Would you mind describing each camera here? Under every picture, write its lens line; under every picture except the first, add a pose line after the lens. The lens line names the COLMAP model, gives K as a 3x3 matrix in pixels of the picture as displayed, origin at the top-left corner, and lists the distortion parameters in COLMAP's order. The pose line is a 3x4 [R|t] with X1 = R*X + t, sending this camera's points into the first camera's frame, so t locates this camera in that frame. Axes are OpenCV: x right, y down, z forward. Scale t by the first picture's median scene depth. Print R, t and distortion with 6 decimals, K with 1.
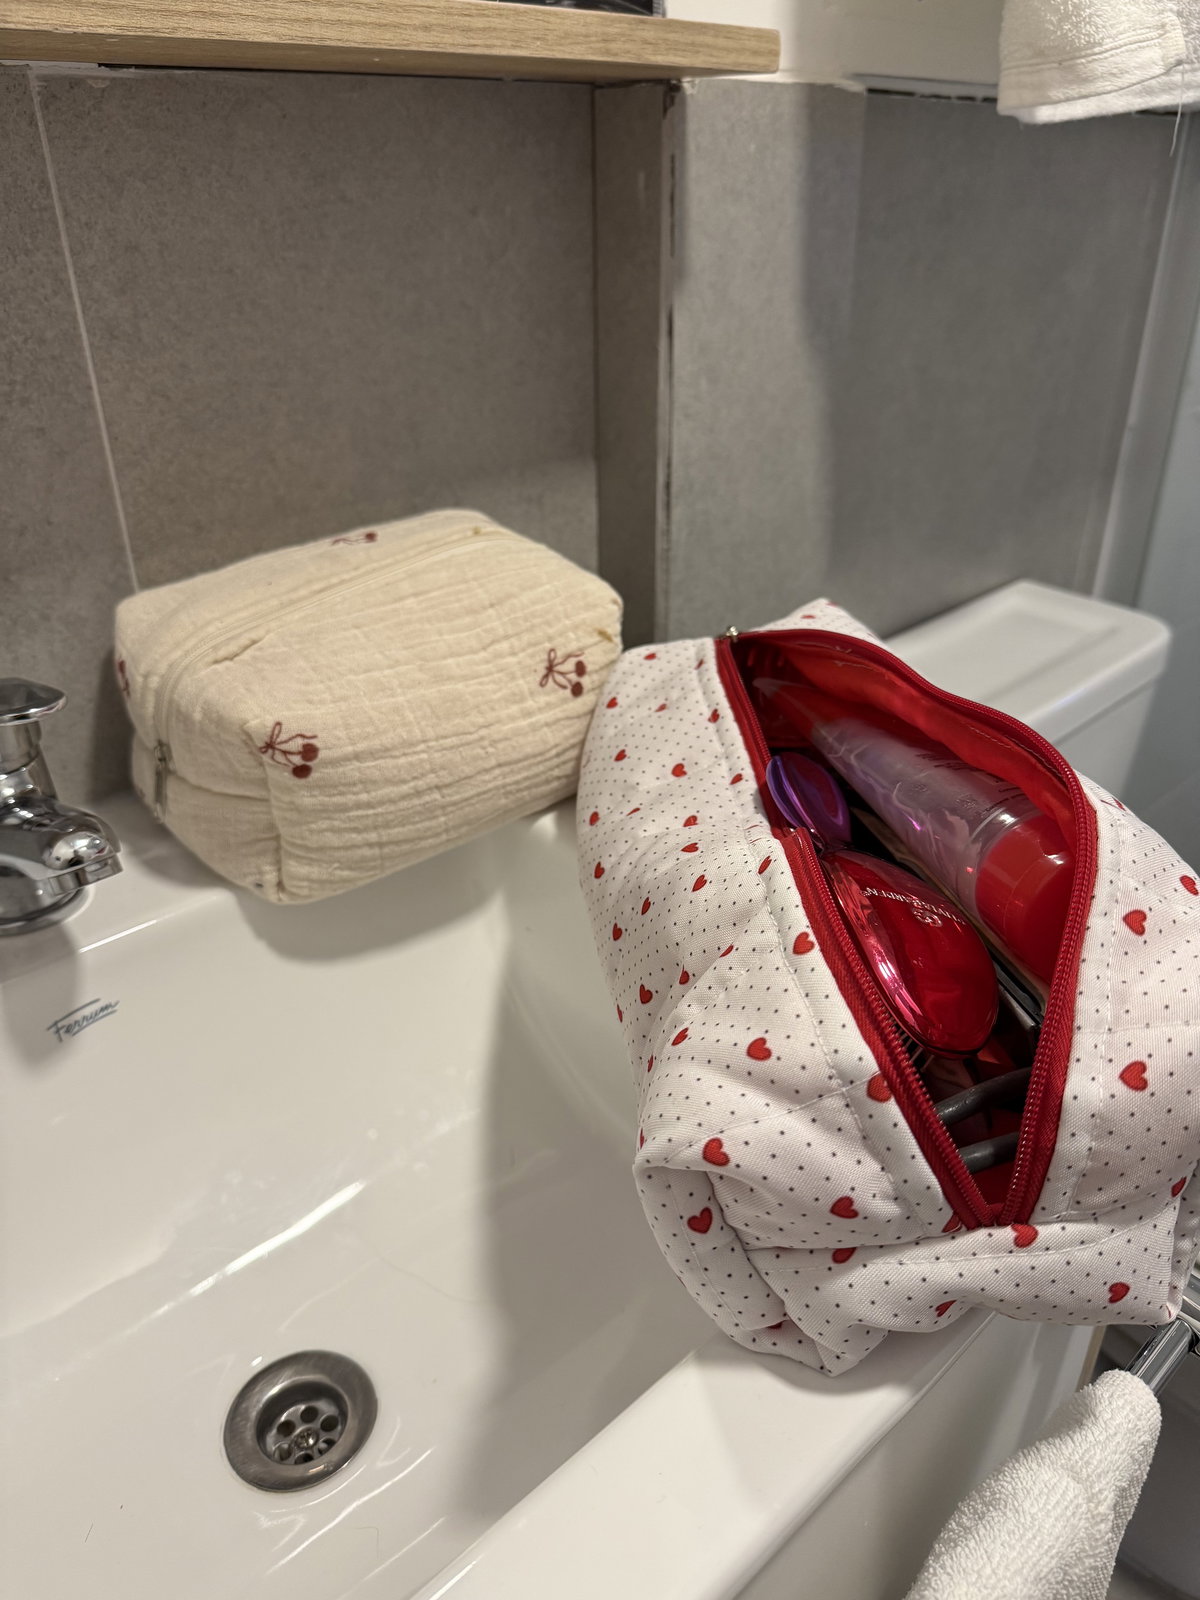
lens RADIAL K [[1203.7, 0, 600.0], [0, 1203.7, 800.0], [0, 0, 1]] dist [-0.042428, 0.000527]
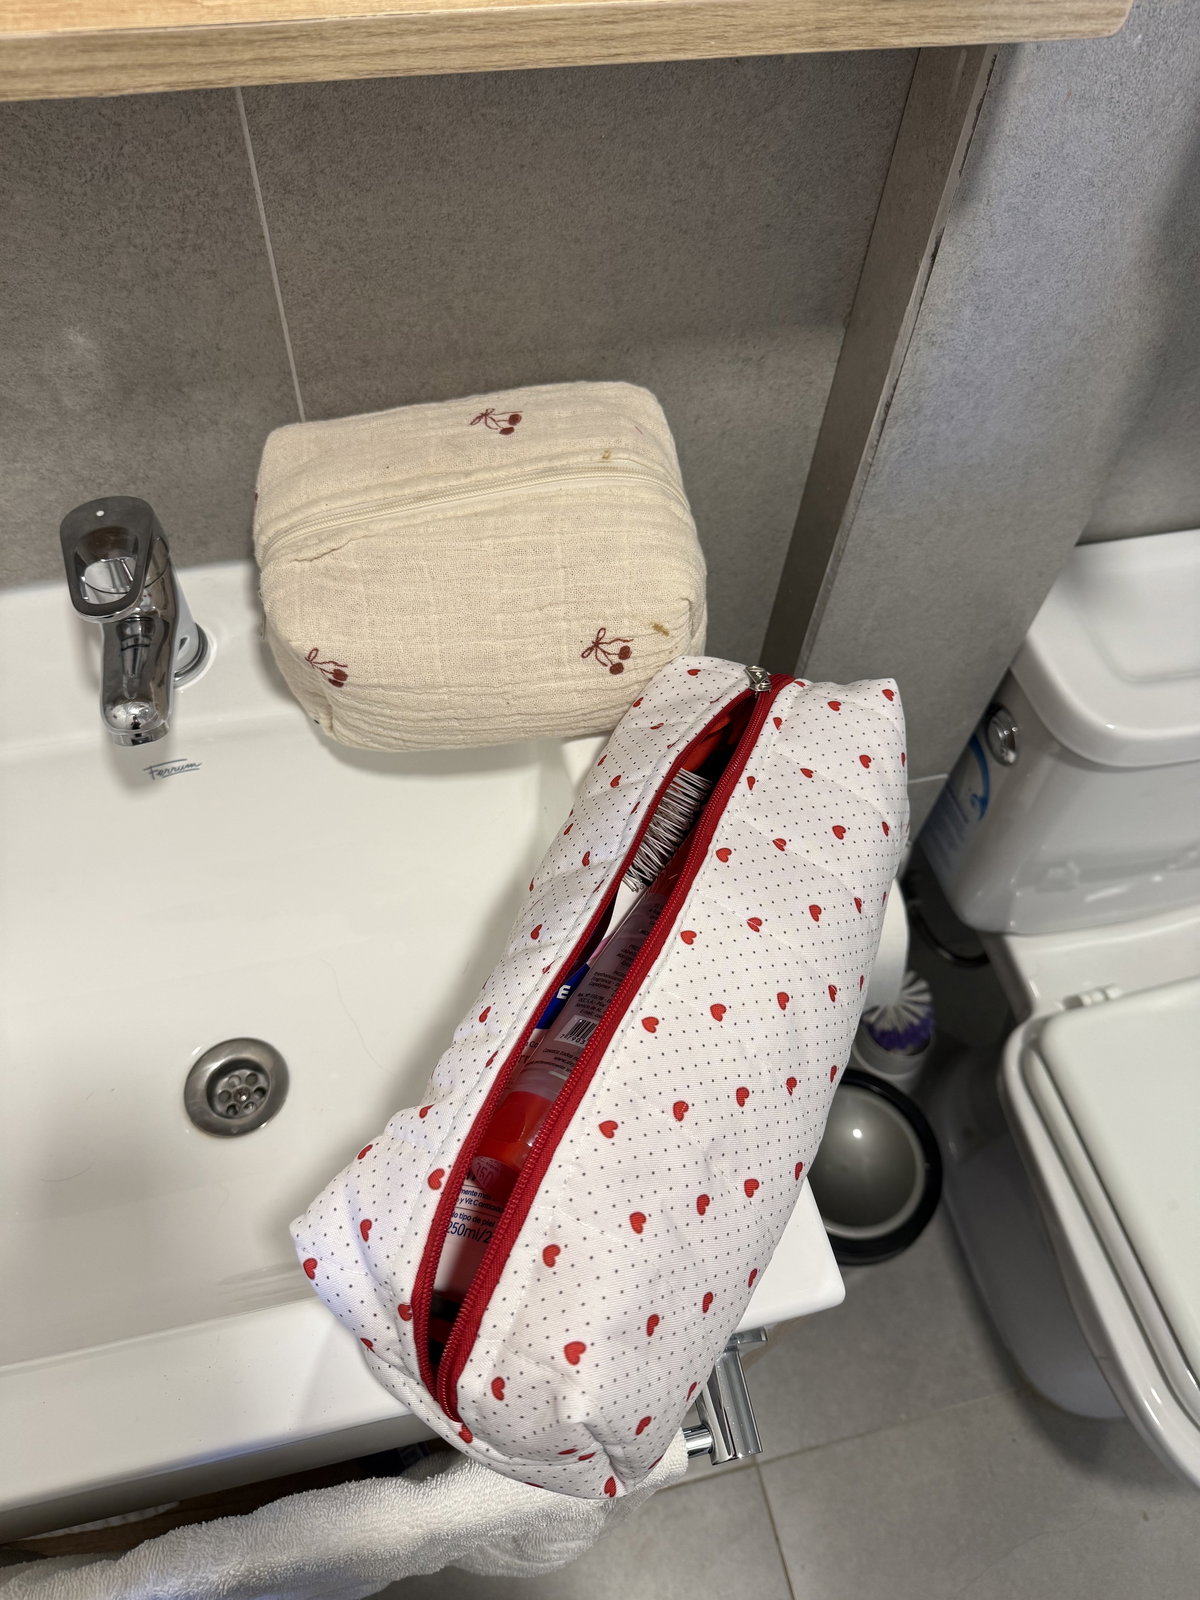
lens RADIAL K [[1203.7, 0, 600.0], [0, 1203.7, 800.0], [0, 0, 1]] dist [-0.042428, 0.000527]
pose [[0.865854, 0.445032, -0.228569, 0.269233], [-0.279605, 0.809309, 0.516565, -0.558620], [0.414871, -0.383361, 0.825177, 0.090468]]
